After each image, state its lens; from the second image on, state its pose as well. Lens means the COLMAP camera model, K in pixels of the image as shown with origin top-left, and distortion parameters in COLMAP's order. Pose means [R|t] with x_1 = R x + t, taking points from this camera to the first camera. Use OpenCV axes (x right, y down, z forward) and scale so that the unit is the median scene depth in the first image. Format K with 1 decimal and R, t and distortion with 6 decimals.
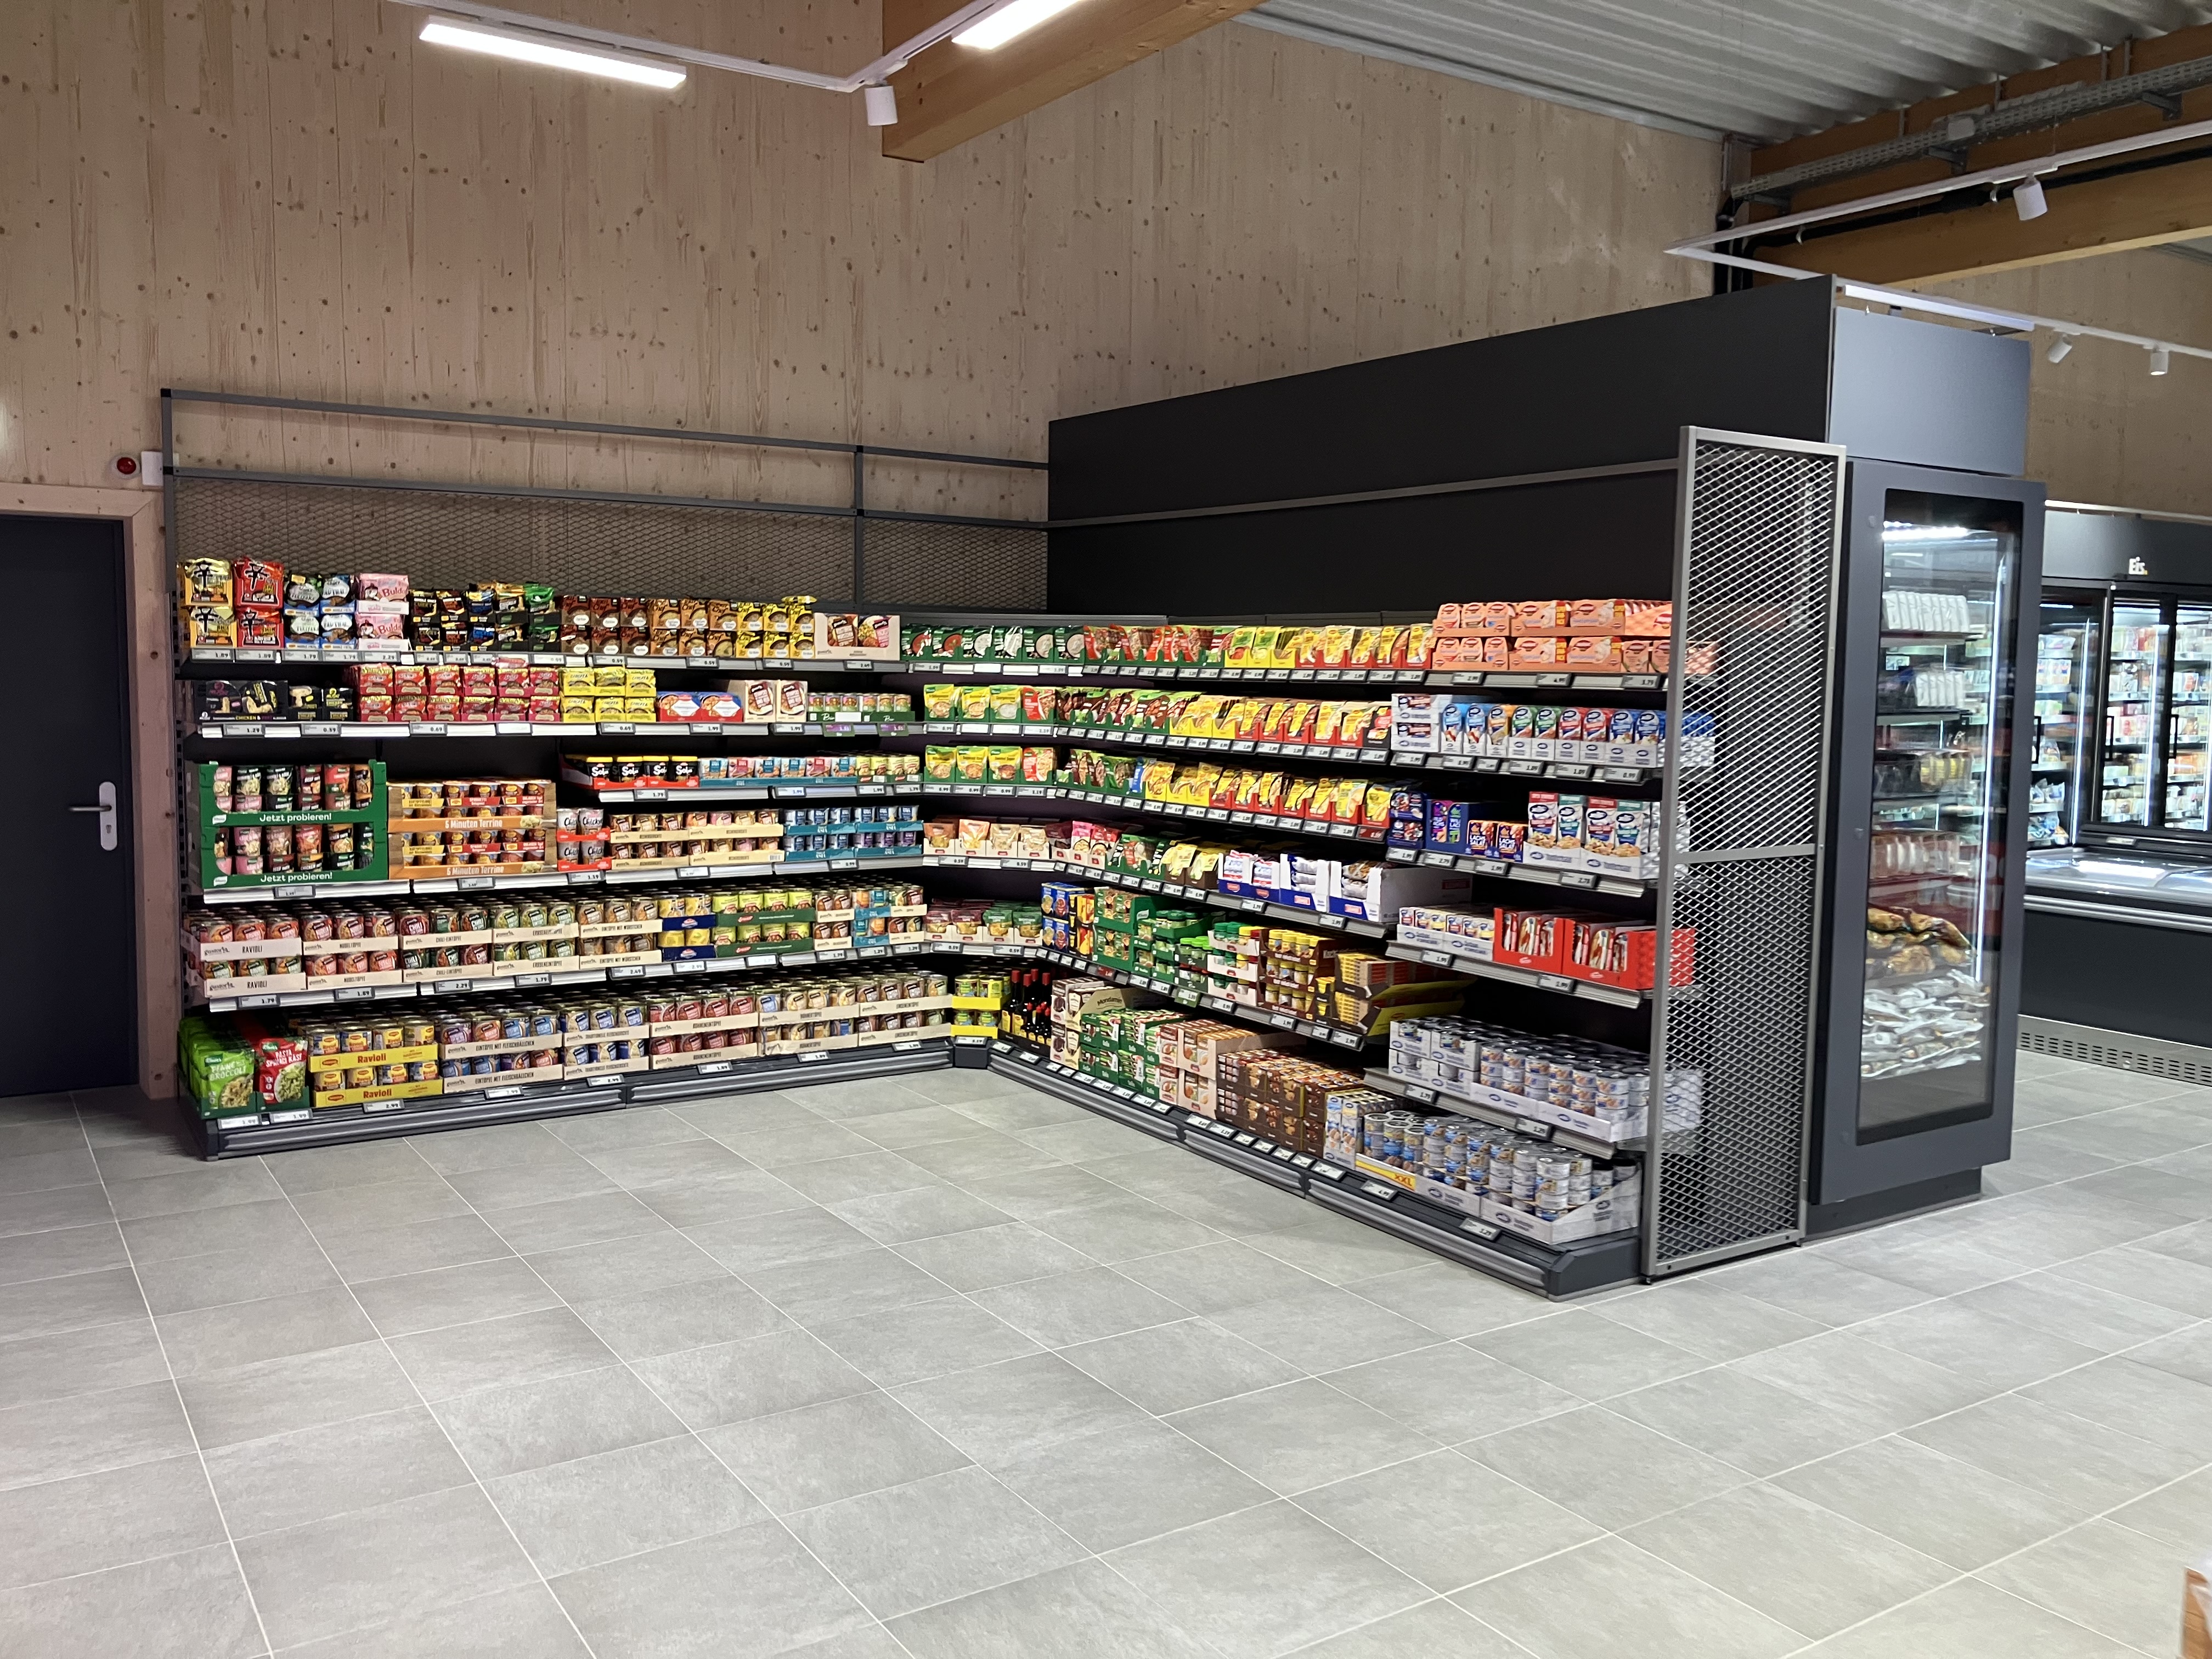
lens RADIAL K [[1820.8, 0, 1092.4], [0, 1820.8, 797.3], [0, 0, 1]] dist [0.032660, -0.032997]
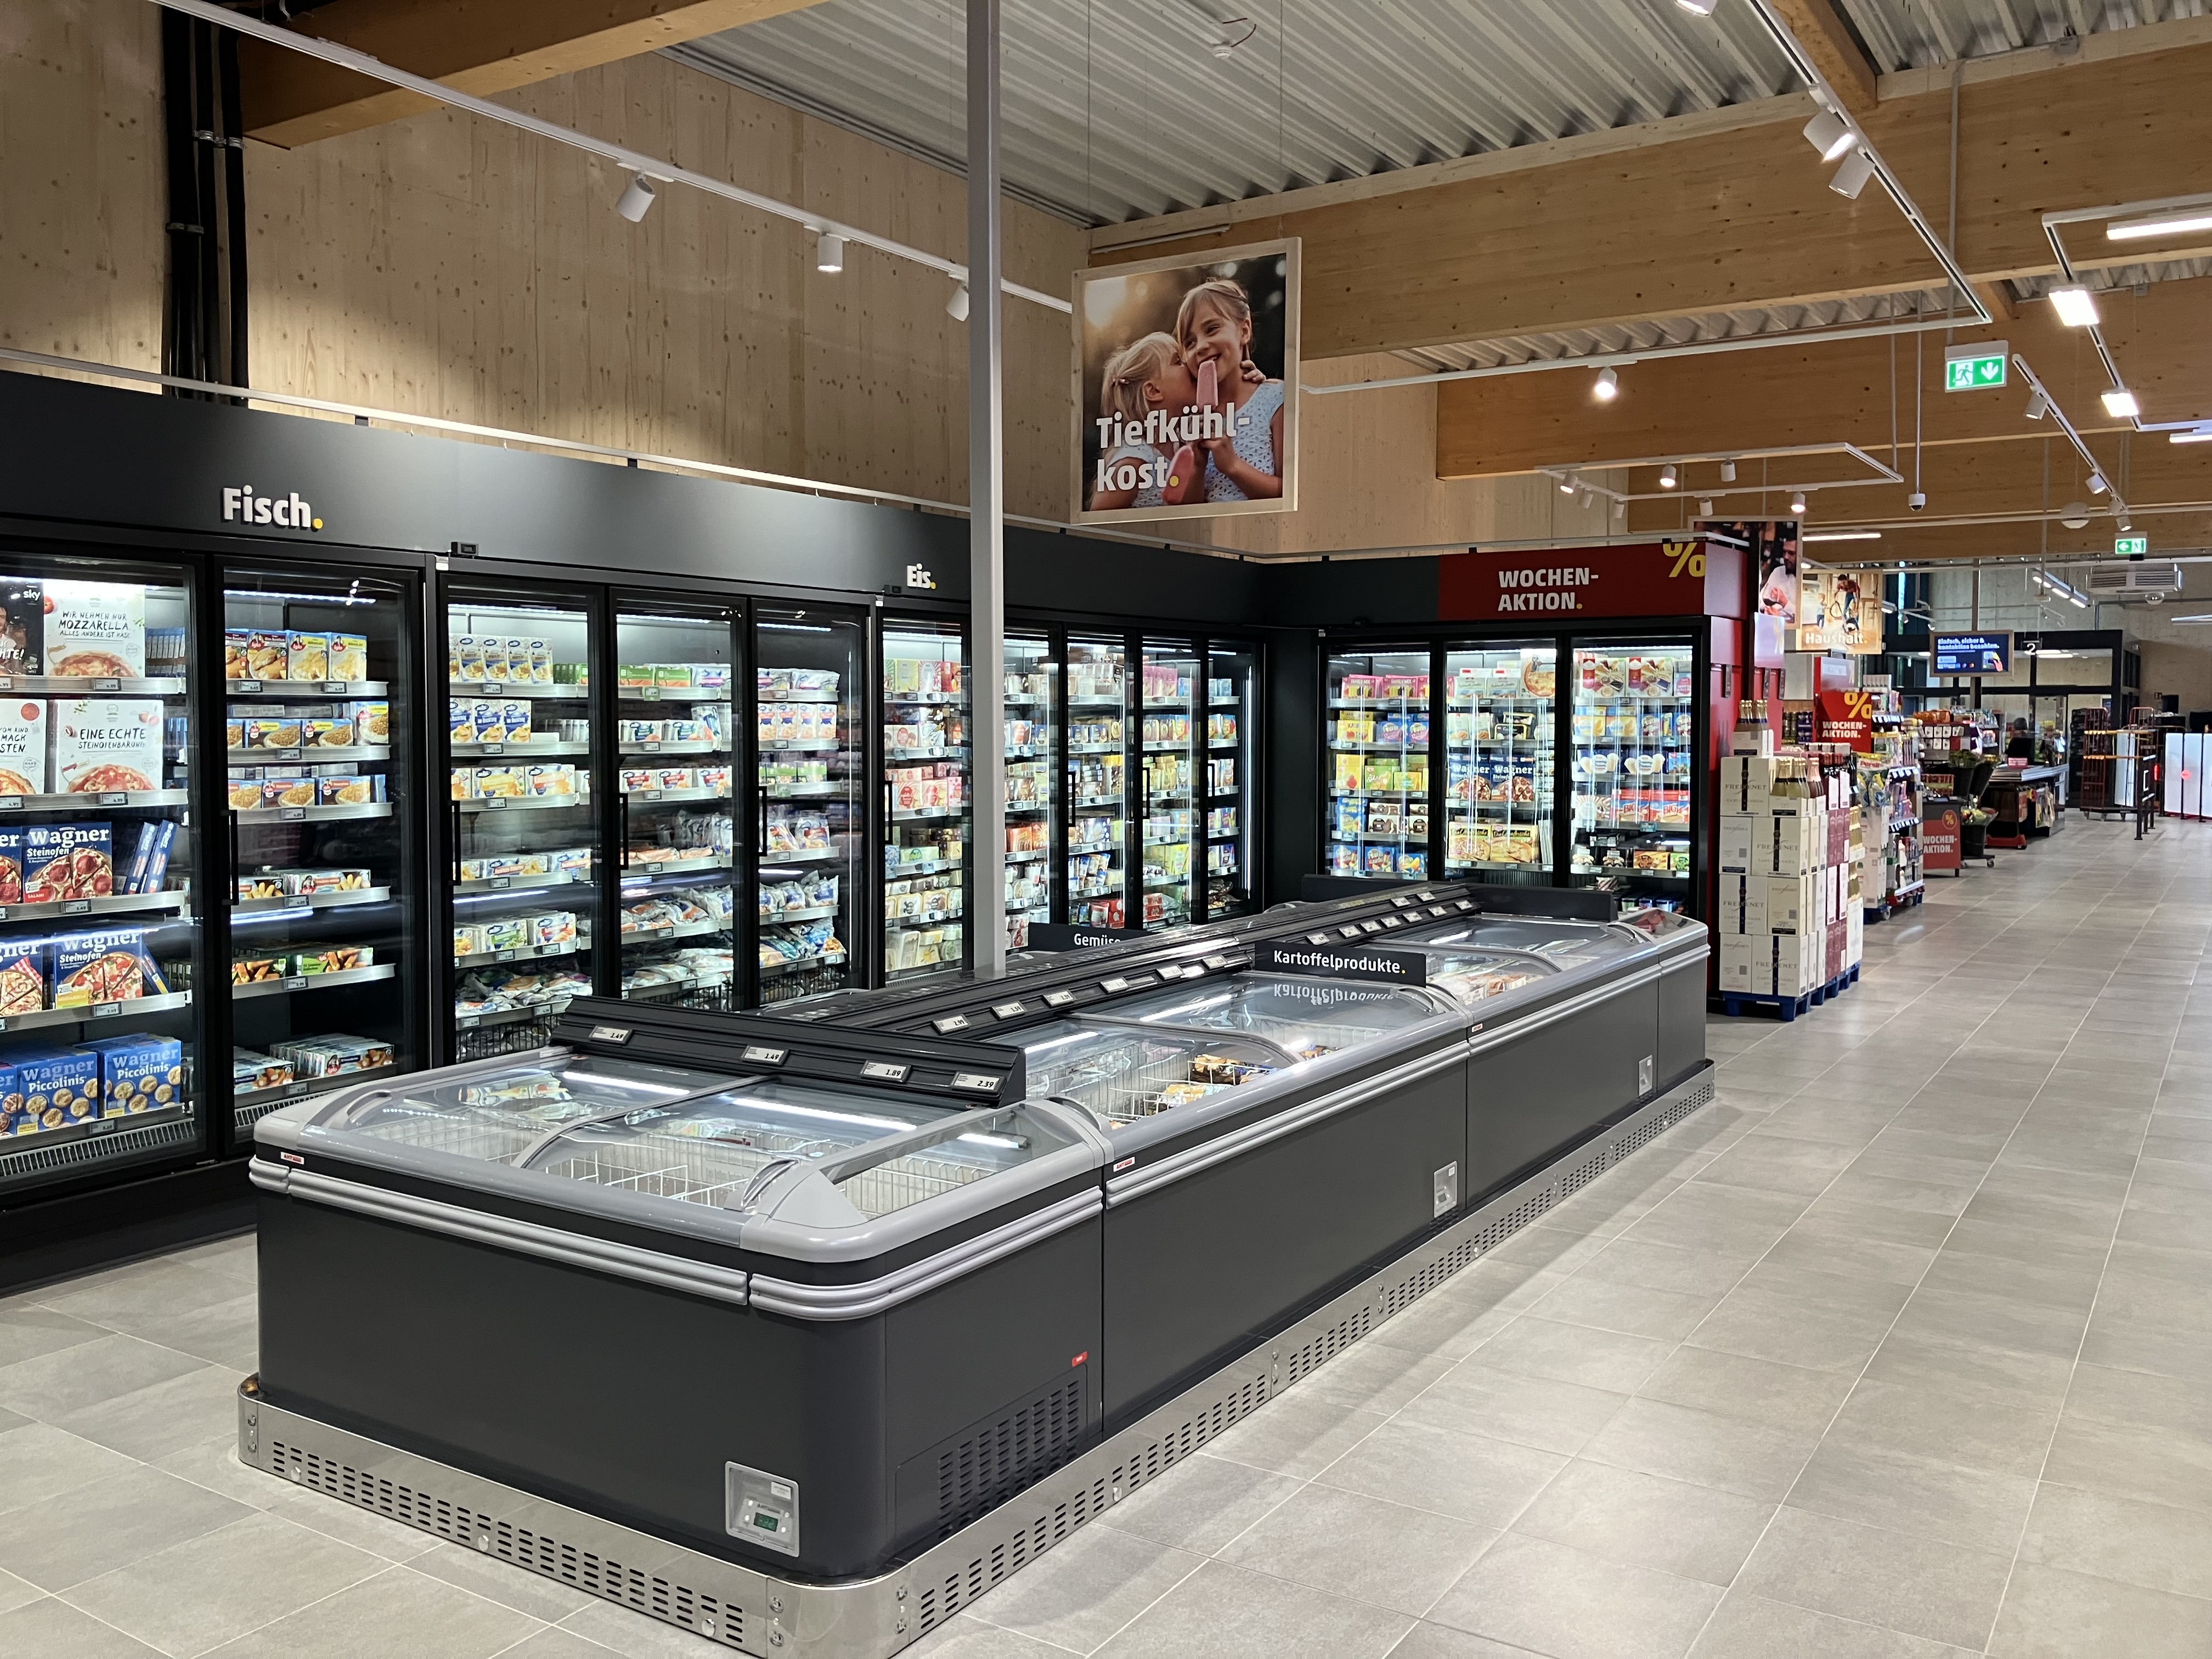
lens RADIAL K [[1820.8, 0, 1075.3], [0, 1820.8, 804.0], [0, 0, 1]] dist [0.032660, -0.032997]
pose [[0.916545, -0.033294, 0.398544, 0.535893], [0.044305, 0.998848, -0.018447, -0.030011], [-0.397471, 0.034565, 0.916963, 0.499663]]
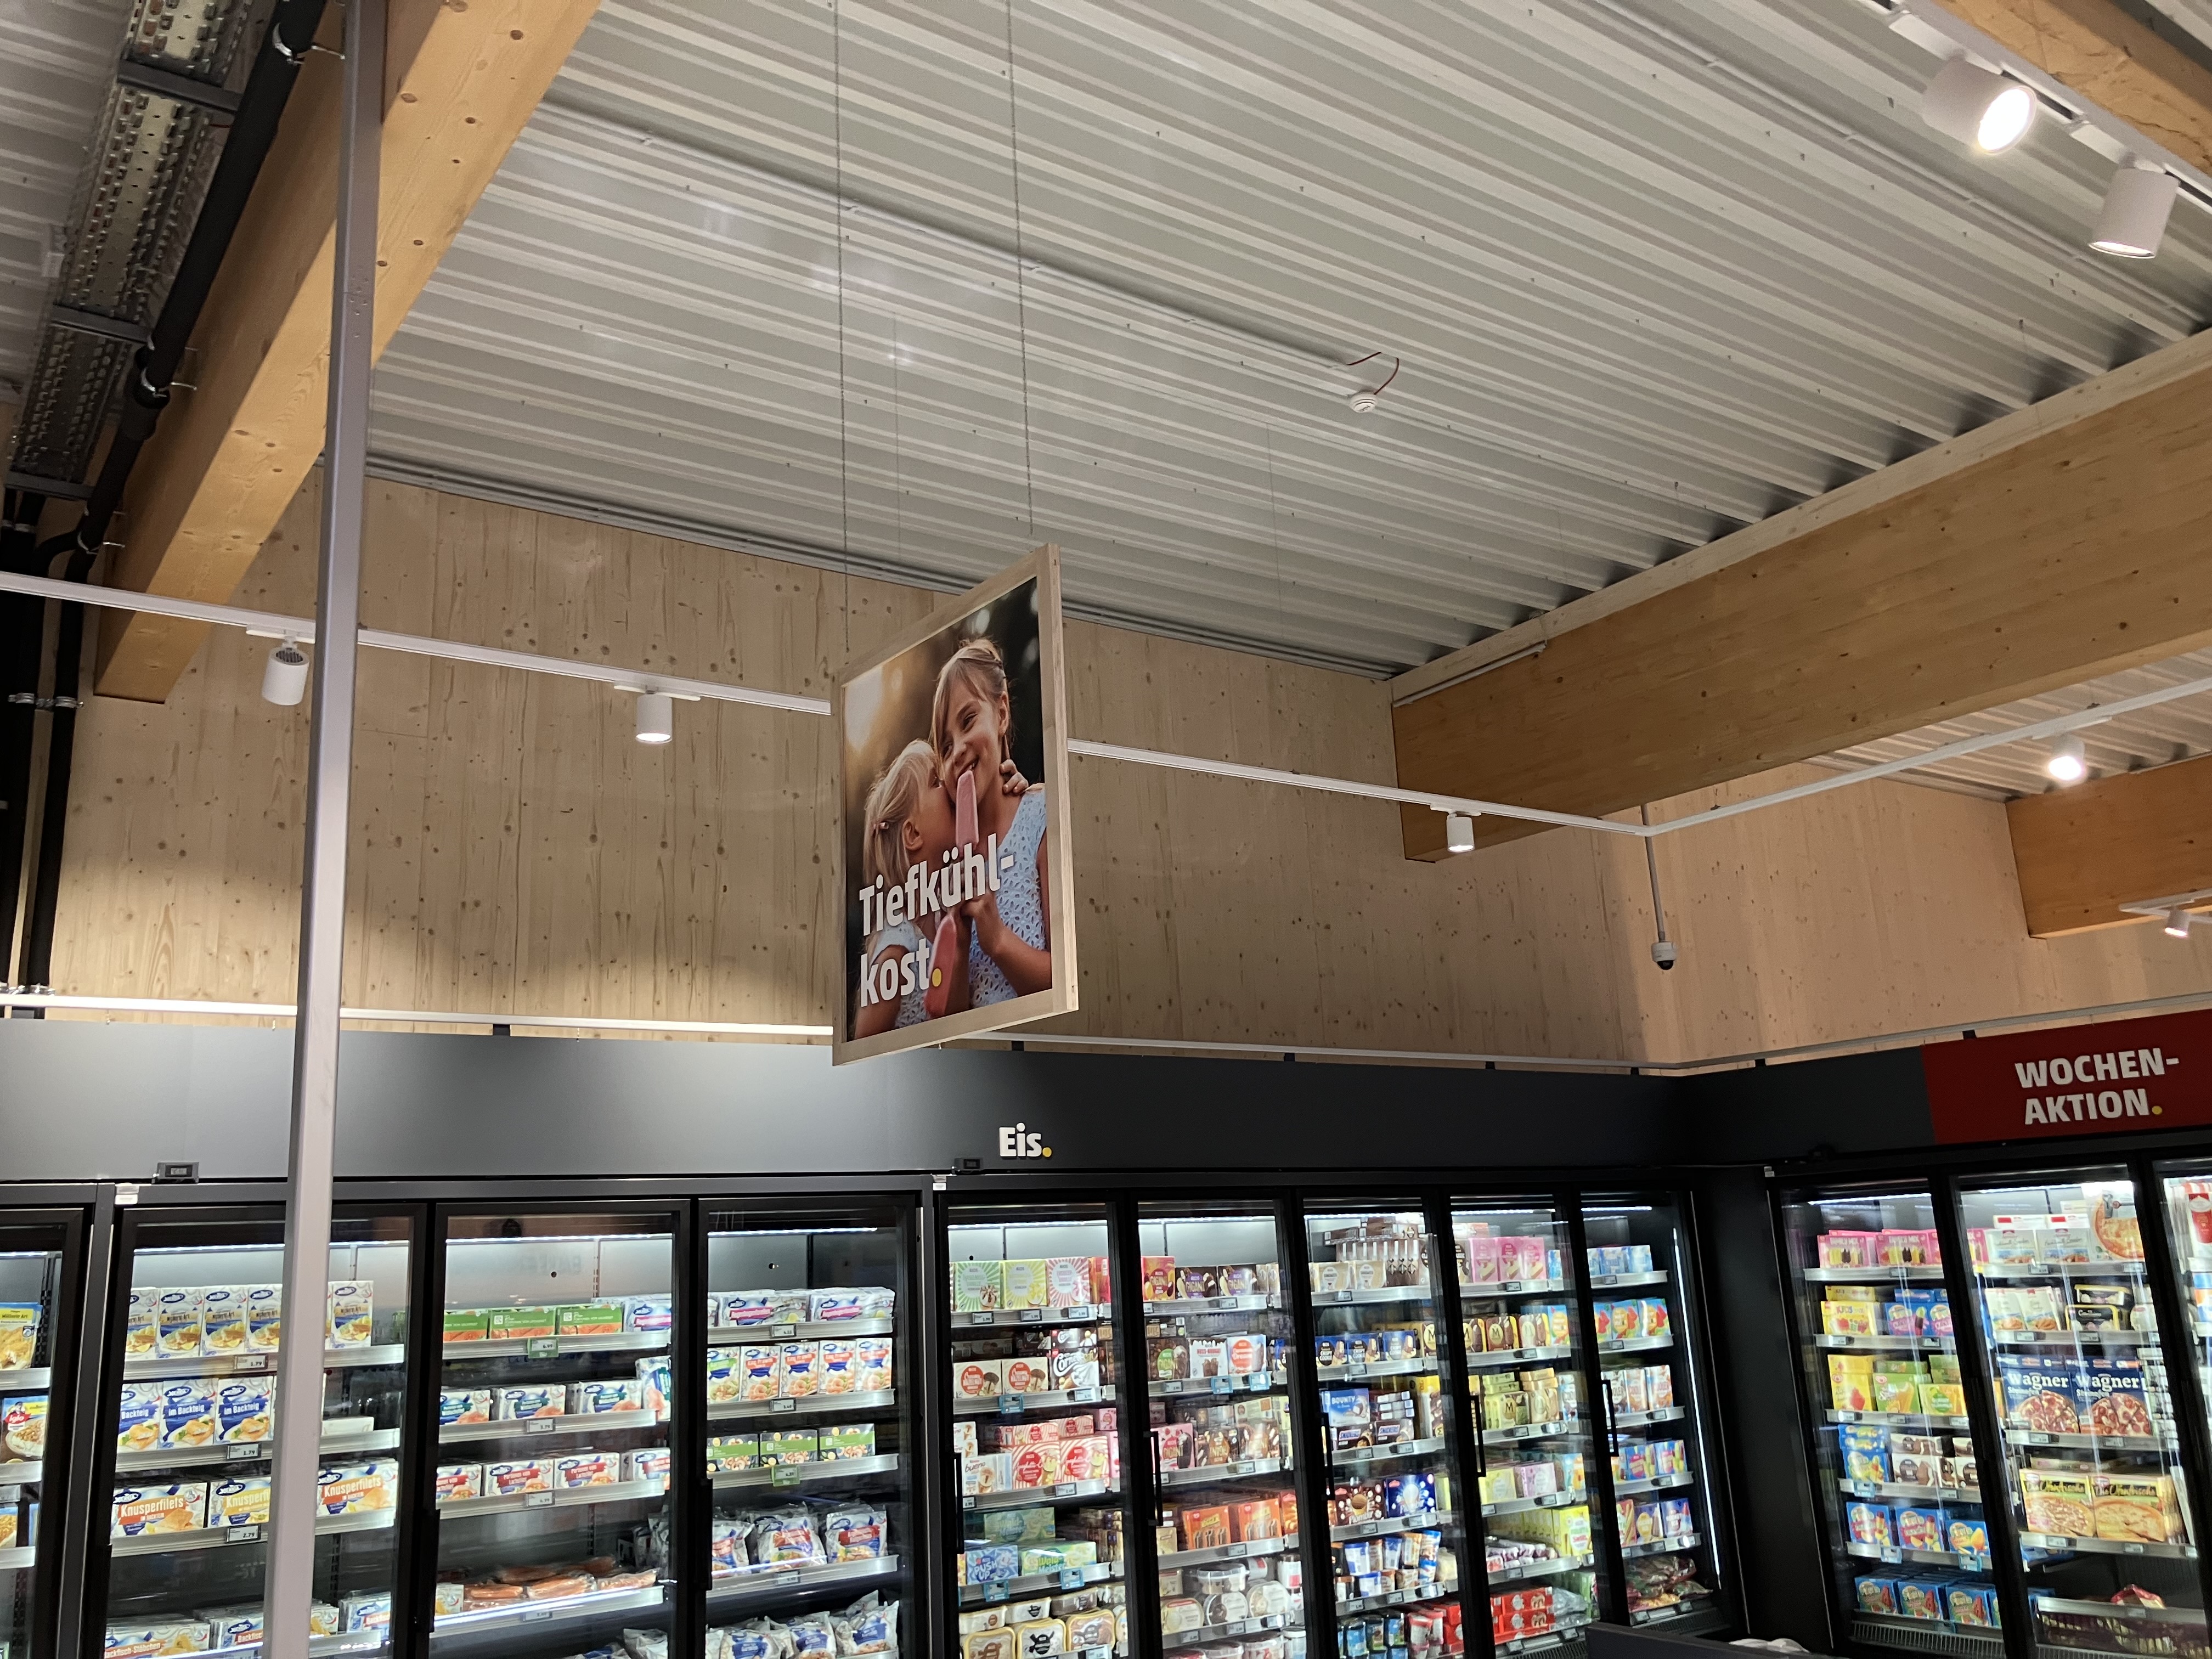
lens RADIAL K [[1820.8, 0, 1080.4], [0, 1820.8, 795.7], [0, 0, 1]] dist [0.032660, -0.032997]
pose [[0.997947, -0.050827, 0.038961, 0.917799], [0.060863, 0.941991, -0.330073, -0.073874], [-0.019925, 0.331767, 0.943151, 0.759858]]
